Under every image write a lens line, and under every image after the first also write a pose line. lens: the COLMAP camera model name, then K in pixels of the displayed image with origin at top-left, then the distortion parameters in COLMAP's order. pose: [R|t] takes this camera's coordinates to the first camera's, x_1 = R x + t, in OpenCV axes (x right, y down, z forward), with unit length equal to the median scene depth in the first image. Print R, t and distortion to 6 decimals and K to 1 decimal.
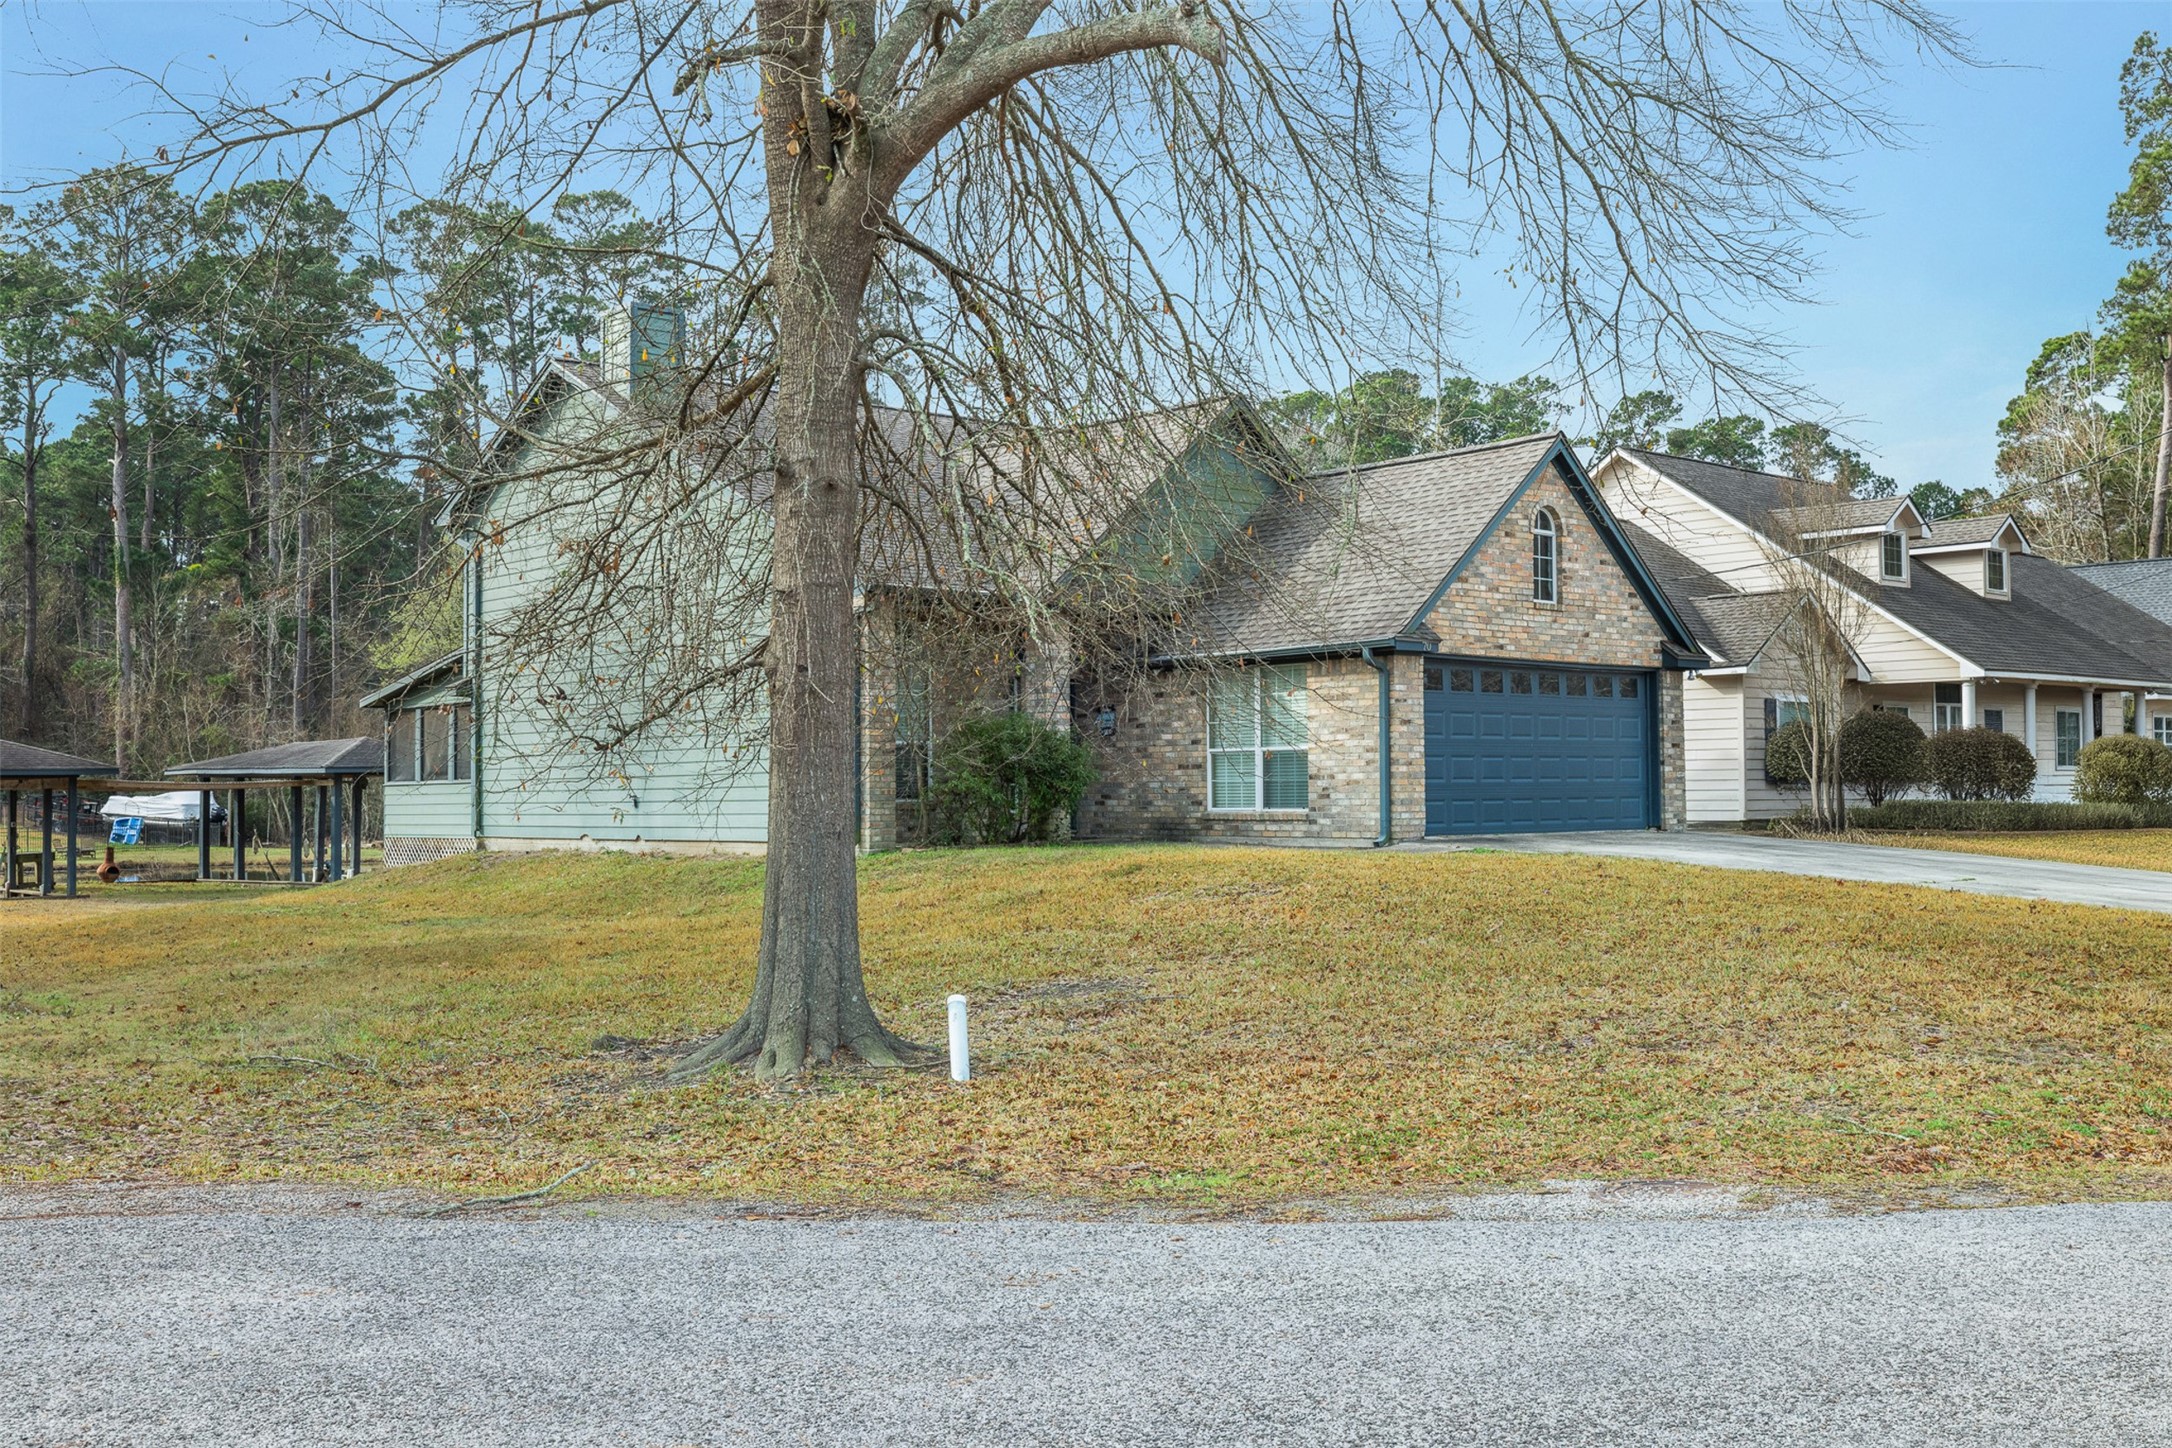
lens RADIAL K [[2128.7, 0, 1086.0], [0, 2128.7, 724.0], [0, 0, 1]] dist [0.001345, 0.010586]
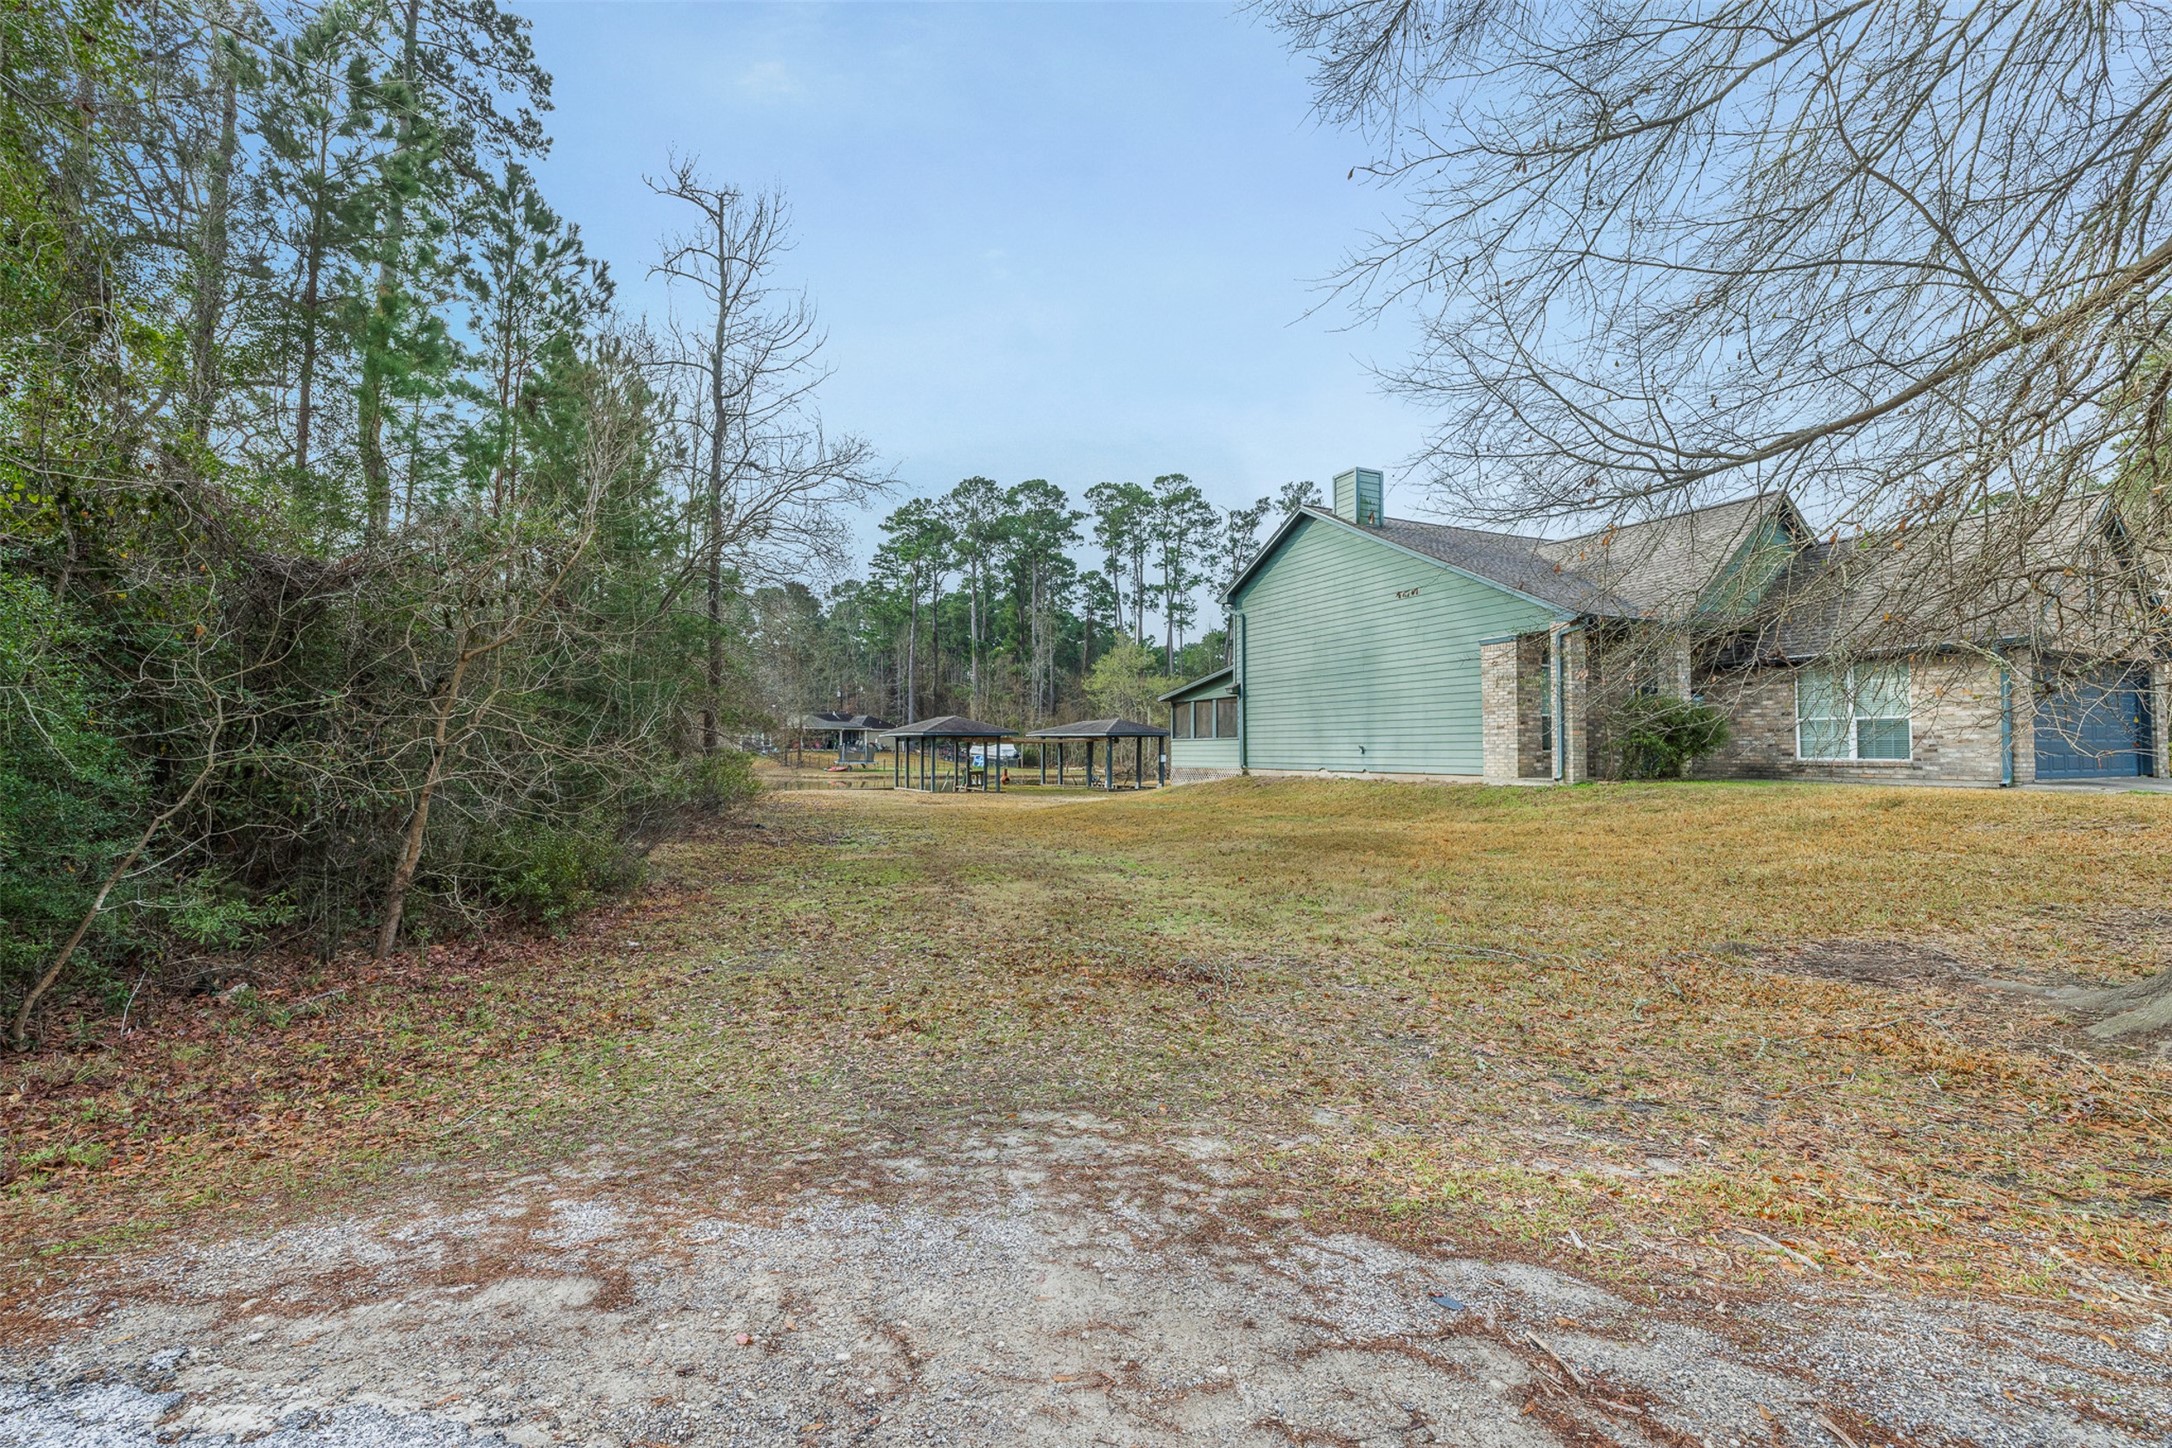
lens RADIAL K [[914.9, 0, 1086.0], [0, 914.9, 724.0], [0, 0, 1]] dist [0.007266, -0.000737]
pose [[0.963210, 0.000162, -0.268749, -0.177854], [0.001928, 0.999970, 0.007512, 0.006783], [0.268742, -0.007754, 0.963181, 0.164474]]
